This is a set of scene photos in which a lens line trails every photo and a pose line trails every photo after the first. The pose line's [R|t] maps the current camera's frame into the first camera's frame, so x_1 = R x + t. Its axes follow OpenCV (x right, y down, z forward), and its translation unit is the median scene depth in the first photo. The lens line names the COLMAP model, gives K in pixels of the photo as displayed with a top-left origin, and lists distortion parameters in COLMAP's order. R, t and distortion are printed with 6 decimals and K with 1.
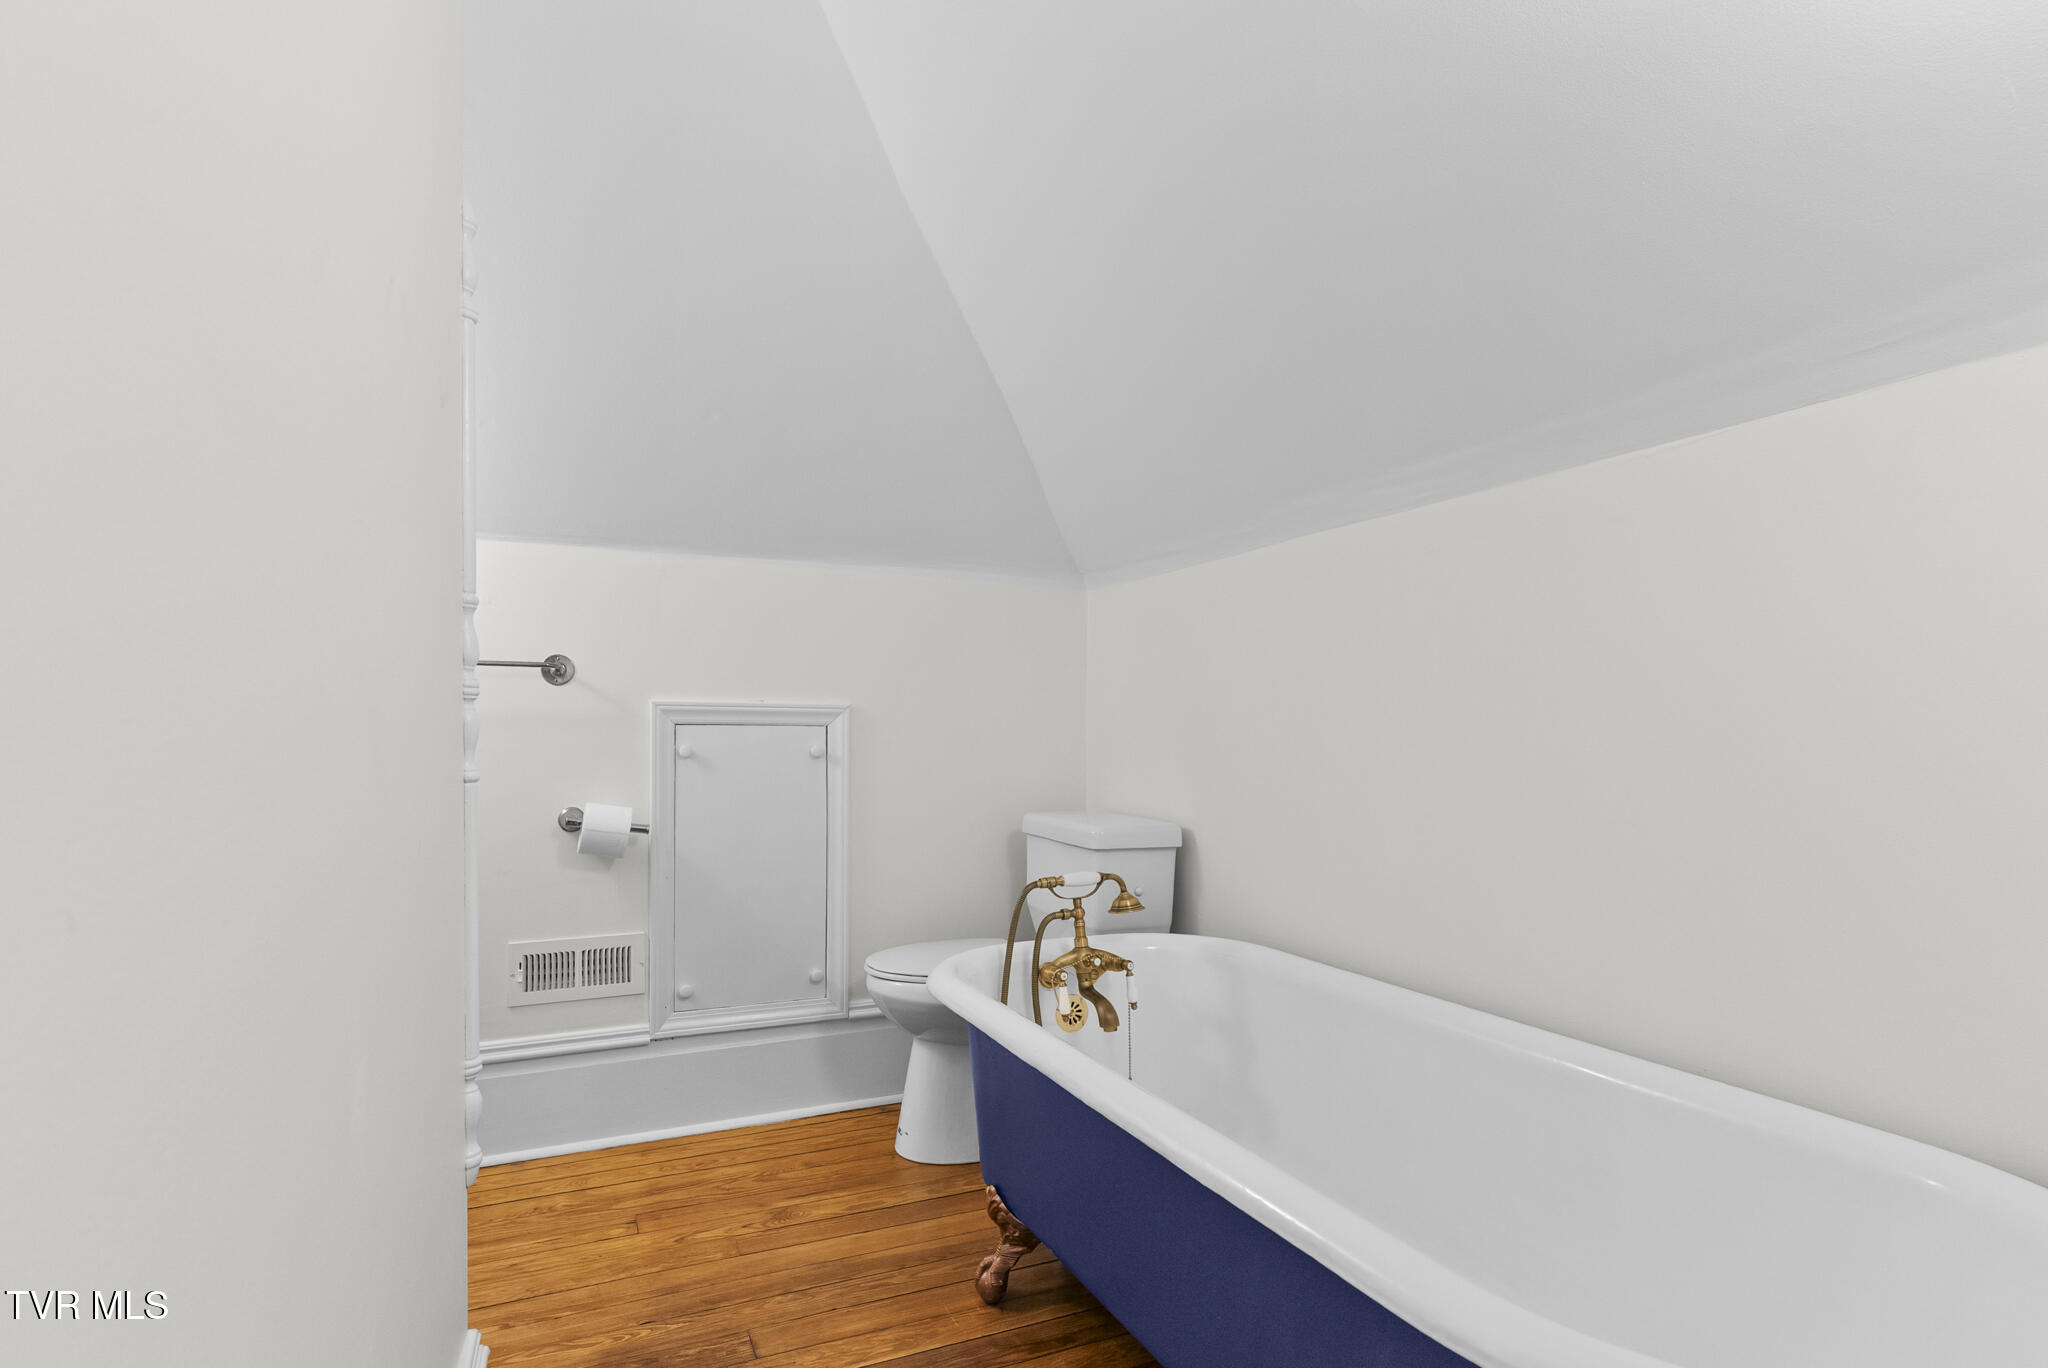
lens RADIAL K [[1037.7, 0, 1008.9], [0, 1037.7, 730.8], [0, 0, 1]] dist [0.002045, -0.000046]
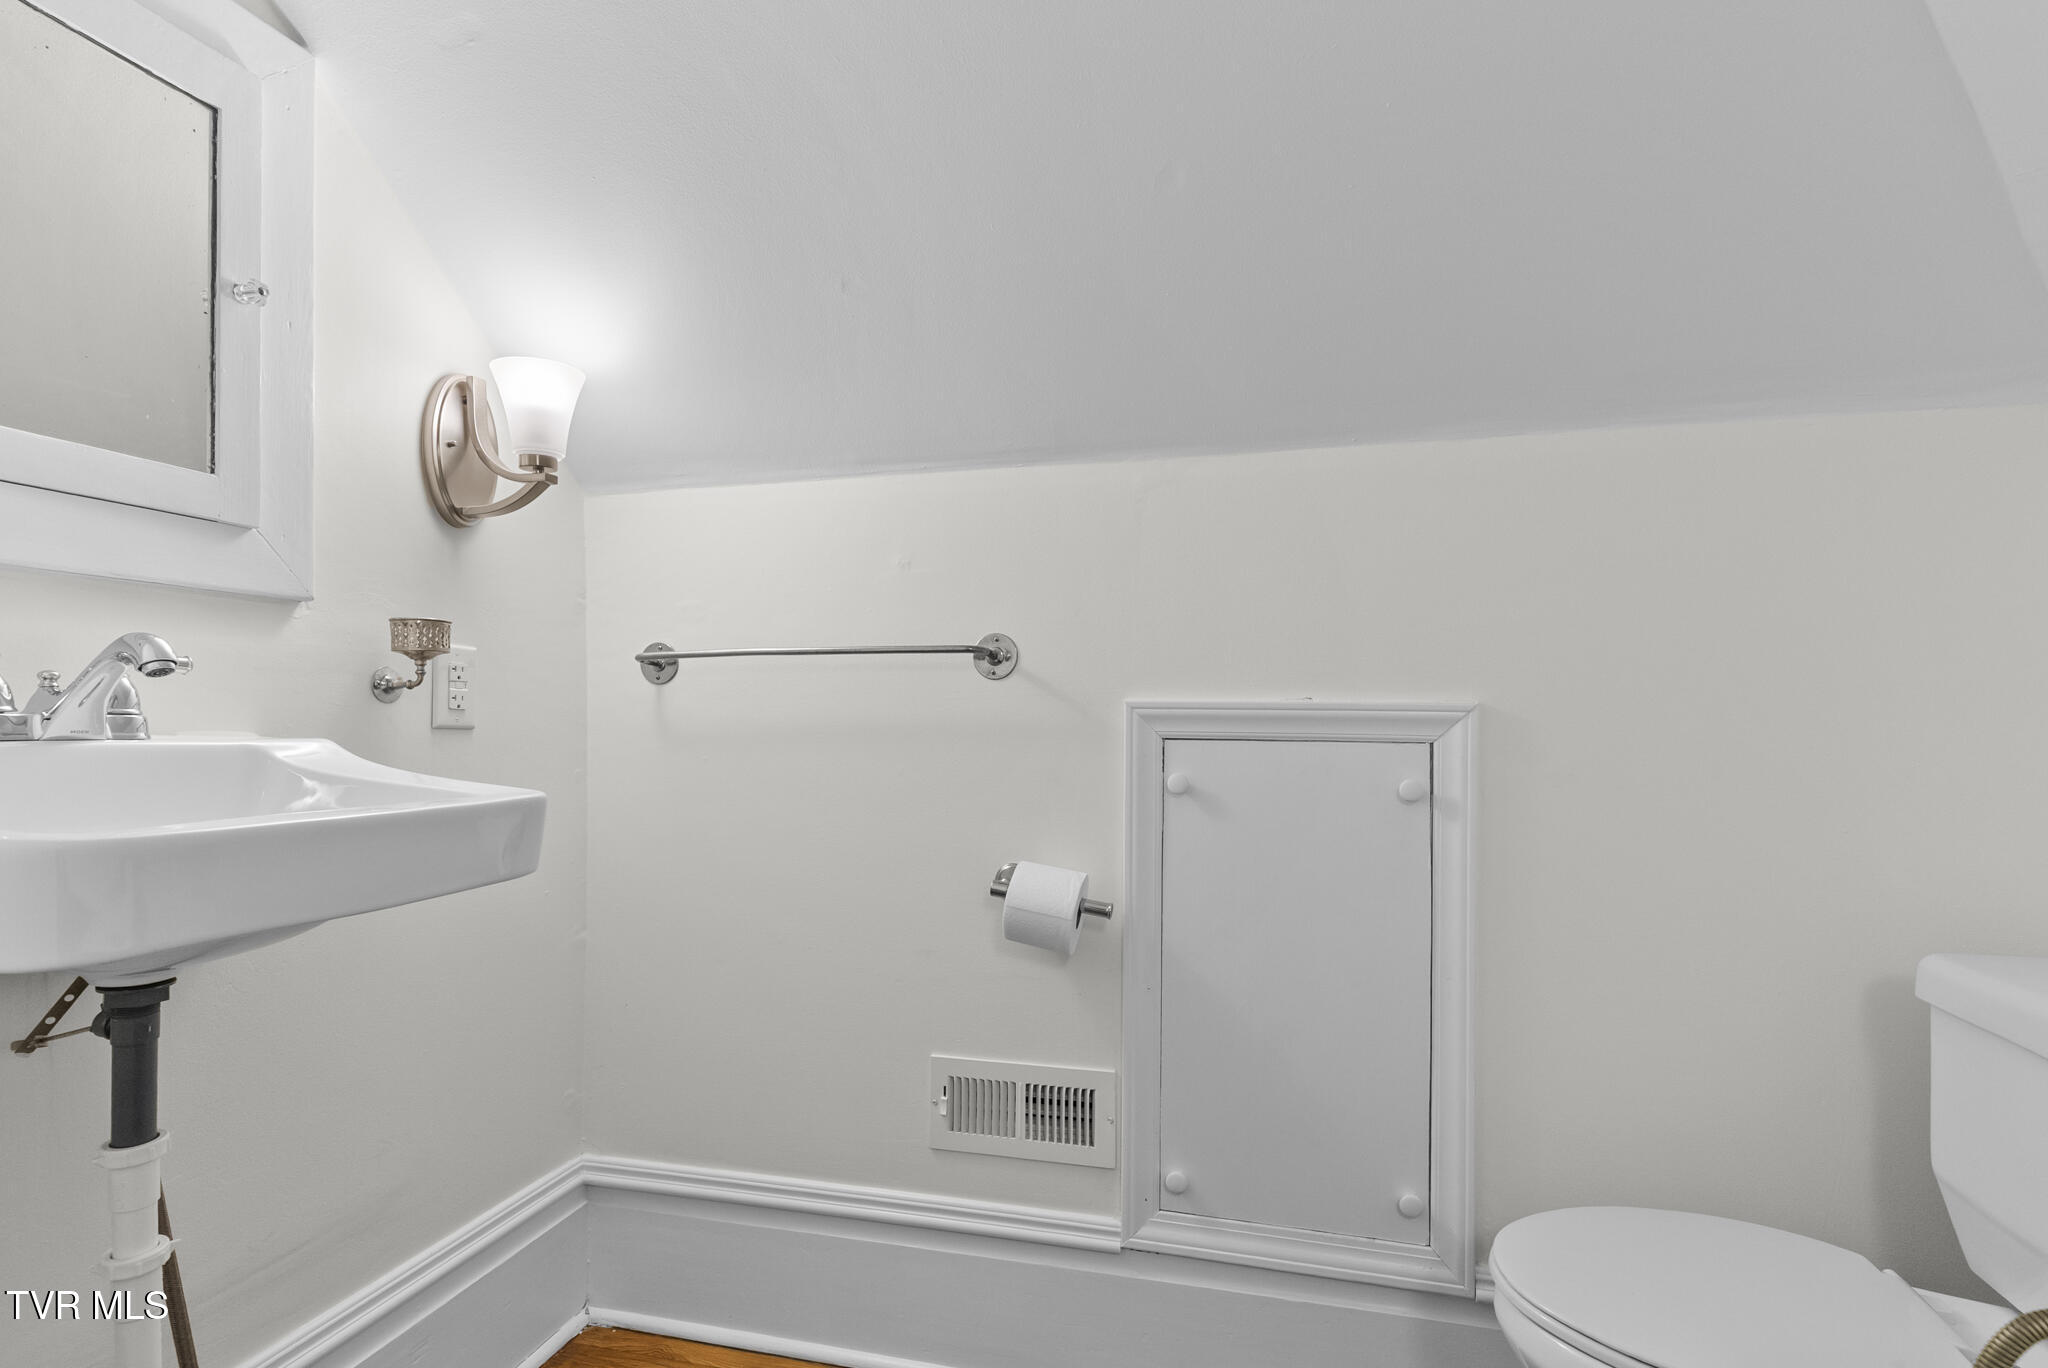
lens RADIAL K [[1037.7, 0, 1008.9], [0, 1037.7, 730.8], [0, 0, 1]] dist [0.002045, -0.000046]
pose [[0.775066, 0.001125, -0.631879, -0.005621], [-0.006627, 0.999958, -0.006350, -0.006611], [0.631845, 0.009109, 0.775041, 0.468853]]
